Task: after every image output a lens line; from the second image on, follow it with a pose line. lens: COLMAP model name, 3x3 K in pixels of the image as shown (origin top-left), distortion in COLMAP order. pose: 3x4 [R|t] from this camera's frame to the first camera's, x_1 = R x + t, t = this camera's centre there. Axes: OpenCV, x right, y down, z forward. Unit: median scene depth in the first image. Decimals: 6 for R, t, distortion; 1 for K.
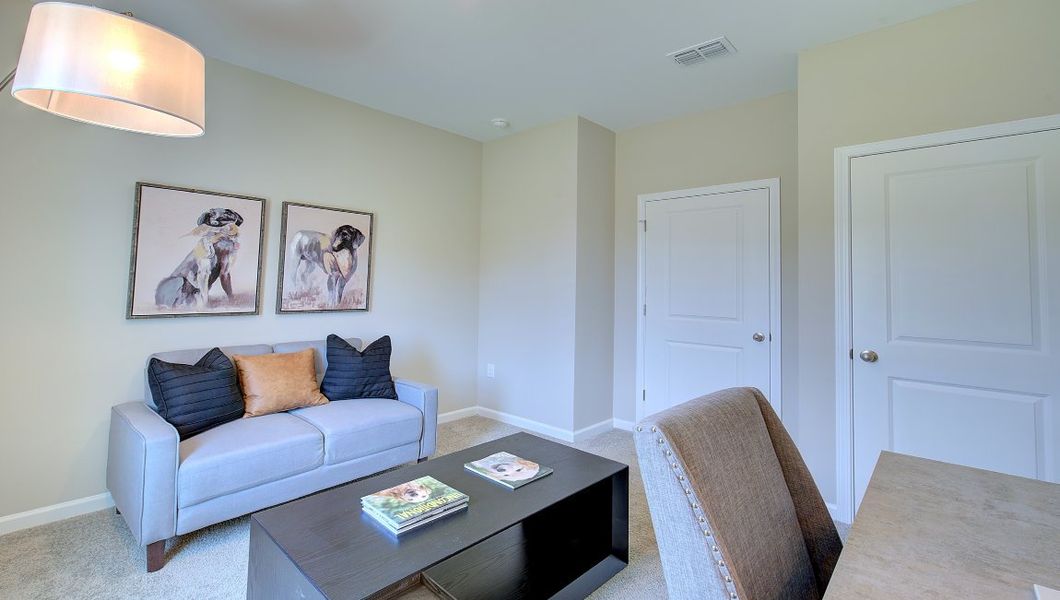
lens RADIAL K [[457.6, 0, 526.7], [0, 457.6, 287.5], [0, 0, 1]] dist [-0.000532, 0.000524]
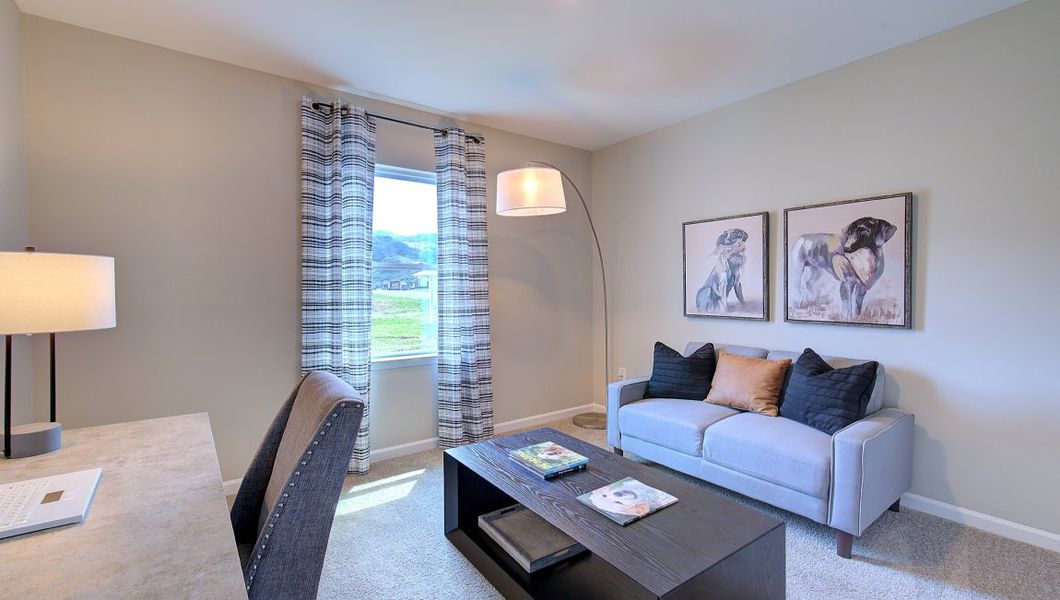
lens RADIAL K [[457.6, 0, 526.7], [0, 457.6, 287.5], [0, 0, 1]] dist [-0.000532, 0.000524]
pose [[-0.179402, -0.023217, -0.983502, 0.540882], [-0.012193, 0.999697, -0.021375, 0.010289], [0.983700, 0.008158, -0.179631, 0.613504]]
